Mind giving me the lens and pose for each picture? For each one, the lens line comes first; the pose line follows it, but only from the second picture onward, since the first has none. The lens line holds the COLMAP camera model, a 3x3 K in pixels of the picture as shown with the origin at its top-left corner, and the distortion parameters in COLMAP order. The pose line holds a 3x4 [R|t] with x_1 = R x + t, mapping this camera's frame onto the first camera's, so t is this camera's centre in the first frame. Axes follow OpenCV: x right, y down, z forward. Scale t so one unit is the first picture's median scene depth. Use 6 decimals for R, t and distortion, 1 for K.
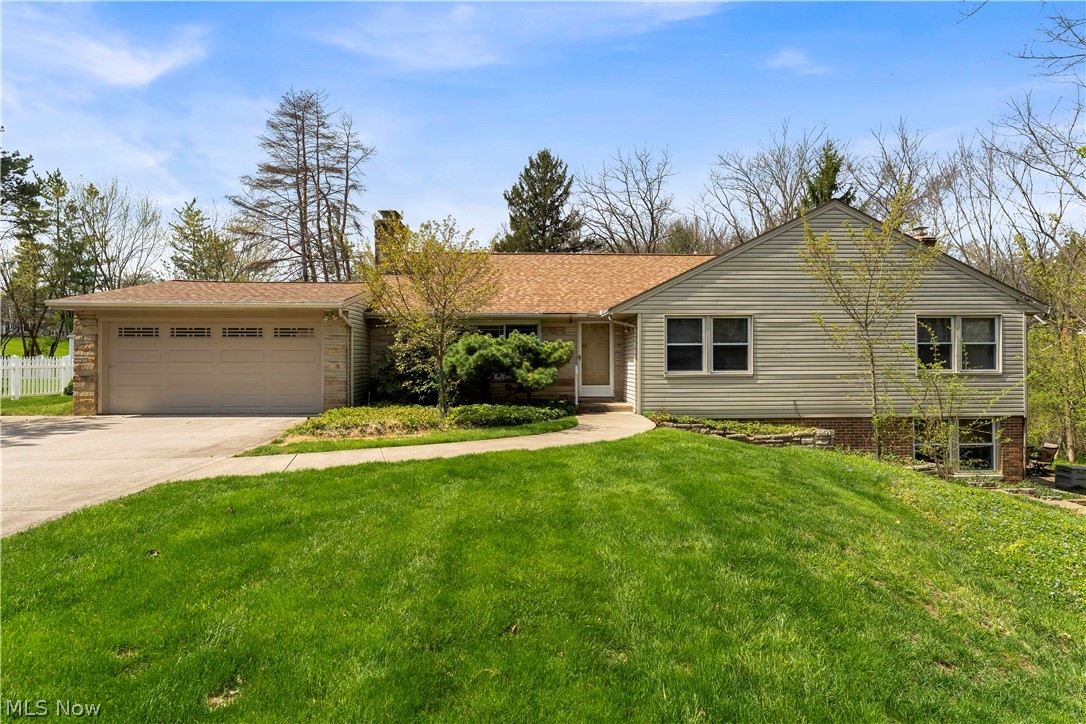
lens RADIAL K [[545.3, 0, 543.0], [0, 545.3, 362.0], [0, 0, 1]] dist [0.000453, 0.000029]
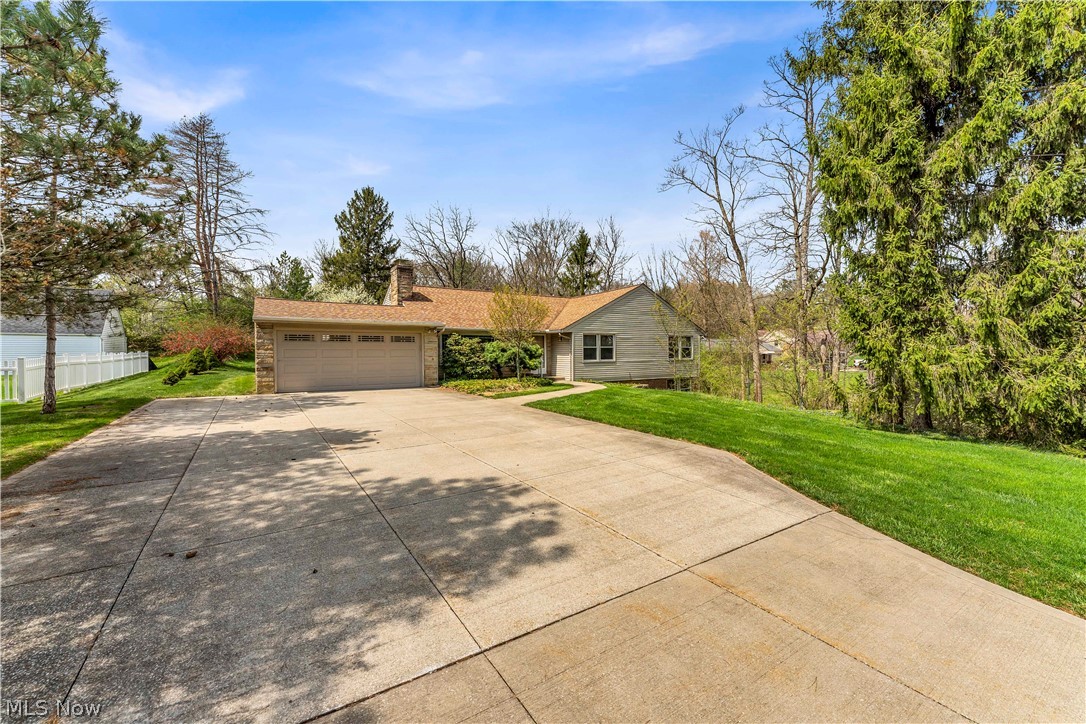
lens RADIAL K [[441.8, 0, 543.0], [0, 441.8, 362.0], [0, 0, 1]] dist [-0.000578, -0.000026]
pose [[0.859480, -0.012667, 0.511012, -0.767966], [0.004415, 0.999840, 0.017358, -0.005544], [-0.511150, -0.012663, 0.859398, -0.374940]]
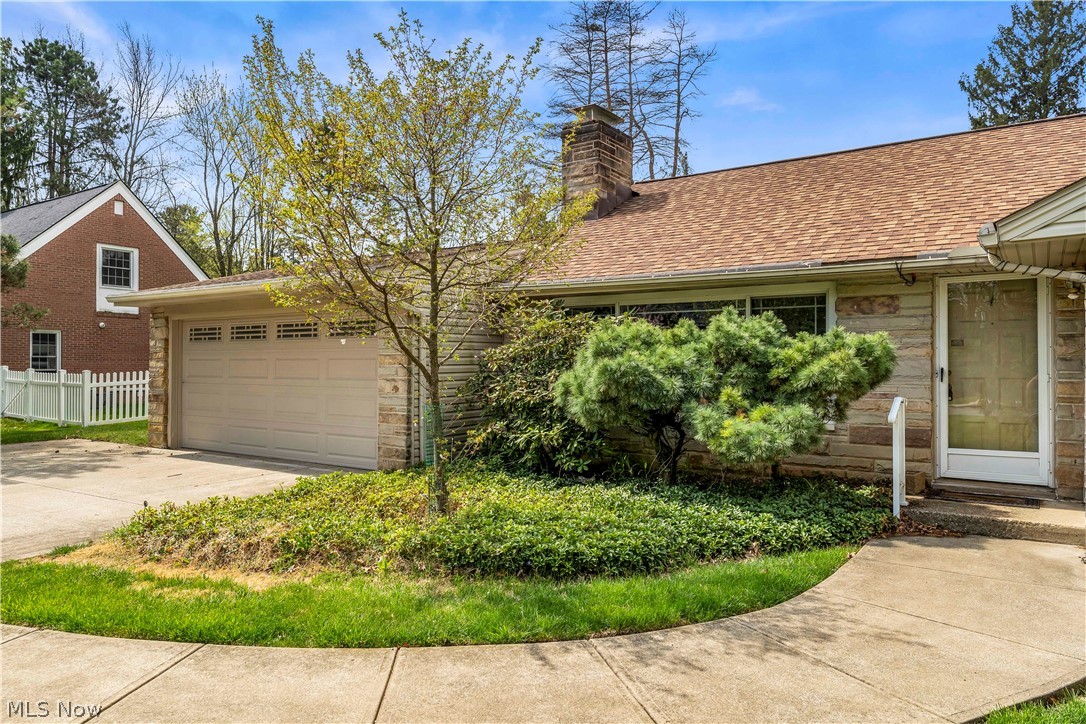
lens RADIAL K [[736.3, 0, 543.0], [0, 736.3, 362.0], [0, 0, 1]] dist [-0.001686, 0.001124]
pose [[0.803341, -0.000552, -0.595520, 0.169766], [-0.004772, 0.999962, -0.007363, -0.013216], [0.595501, 0.008757, 0.803307, 0.484738]]
